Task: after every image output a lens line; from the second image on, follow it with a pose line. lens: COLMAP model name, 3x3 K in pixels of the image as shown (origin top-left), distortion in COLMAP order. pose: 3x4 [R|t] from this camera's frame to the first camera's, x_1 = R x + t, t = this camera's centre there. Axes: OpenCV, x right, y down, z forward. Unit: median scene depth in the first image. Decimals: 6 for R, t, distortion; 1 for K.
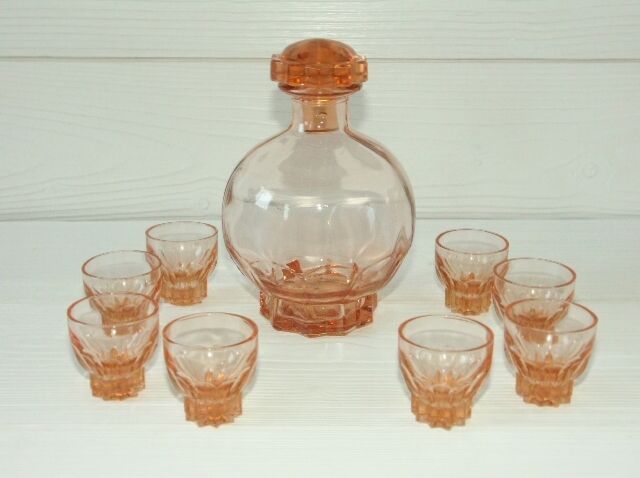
lens RADIAL K [[776.4, 0, 321.5], [0, 776.4, 238.7], [0, 0, 1]] dist [-0.026136, 0.000000]
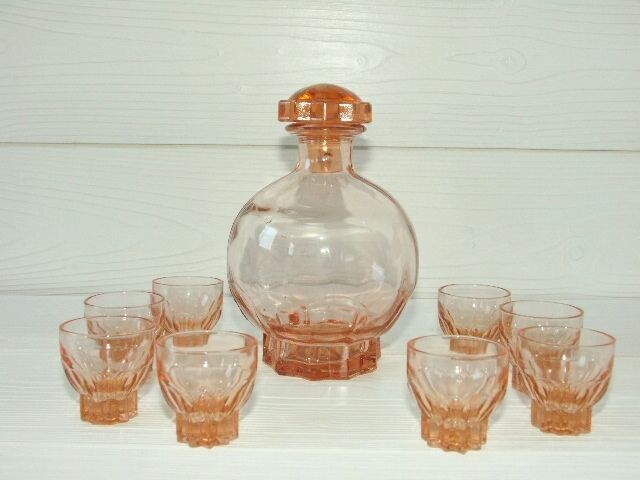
lens RADIAL K [[671.0, 0, 320.3], [0, 671.0, 241.9], [0, 0, 1]] dist [-0.046936, 0.000000]
pose [[0.999932, 0.009604, -0.006551, -0.001548], [-0.010663, 0.982195, -0.187562, 0.124701], [0.004633, 0.187619, 0.982231, 0.150112]]
